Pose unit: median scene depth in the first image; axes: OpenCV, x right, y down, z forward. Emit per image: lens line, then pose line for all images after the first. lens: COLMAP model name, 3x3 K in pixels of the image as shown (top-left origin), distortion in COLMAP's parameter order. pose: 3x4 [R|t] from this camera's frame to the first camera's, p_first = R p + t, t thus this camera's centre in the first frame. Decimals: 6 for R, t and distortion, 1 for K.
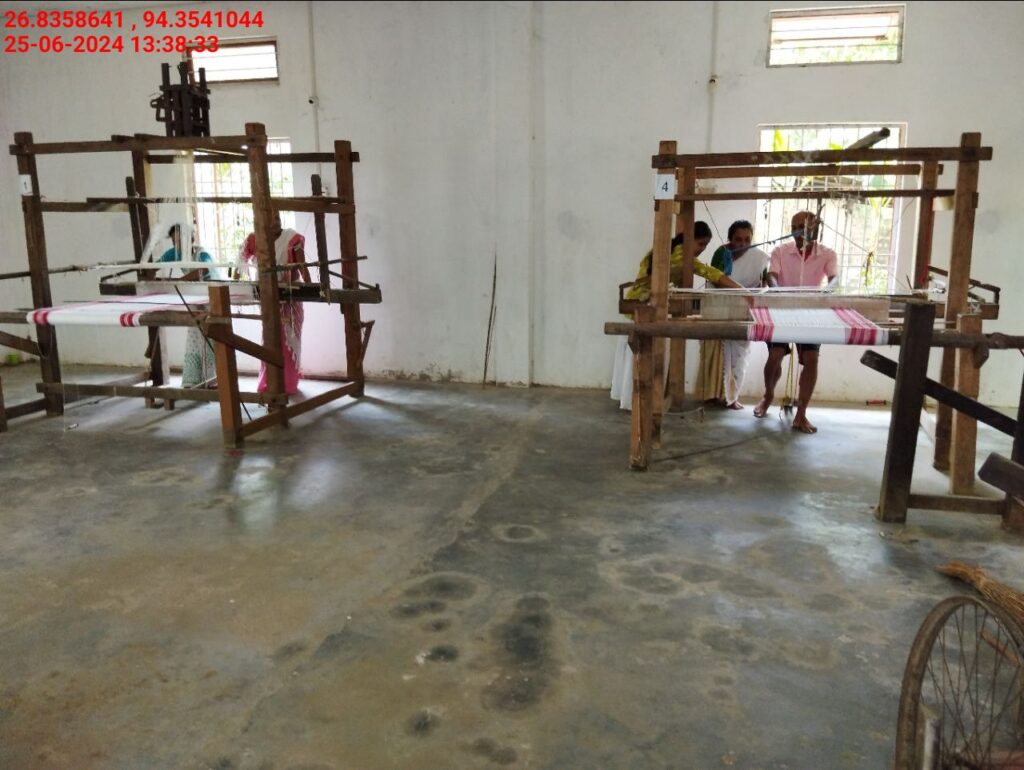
lens RADIAL K [[837.1, 0, 508.1], [0, 837.1, 394.0], [0, 0, 1]] dist [0.029497, -0.074475]
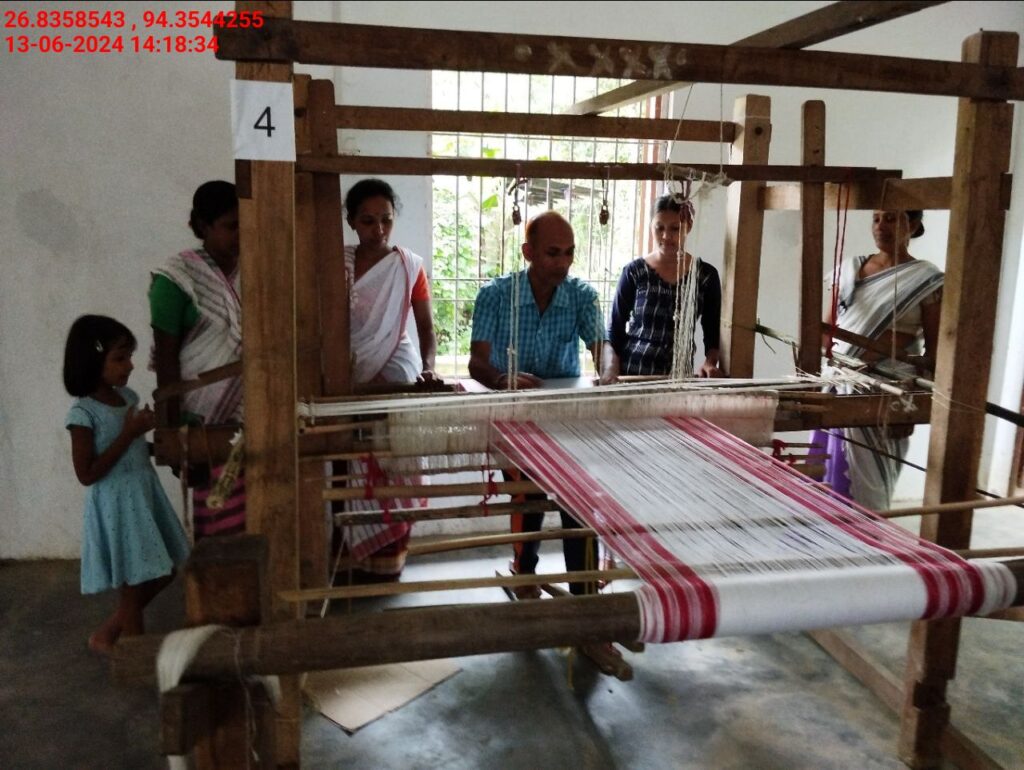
lens RADIAL K [[837.1, 0, 525.1], [0, 837.1, 396.3], [0, 0, 1]] dist [0.029497, -0.074475]
pose [[0.882672, -0.084379, 0.462354, 0.100387], [0.072385, 0.996421, 0.043657, -0.123688], [-0.464383, -0.005067, 0.885620, 0.556196]]
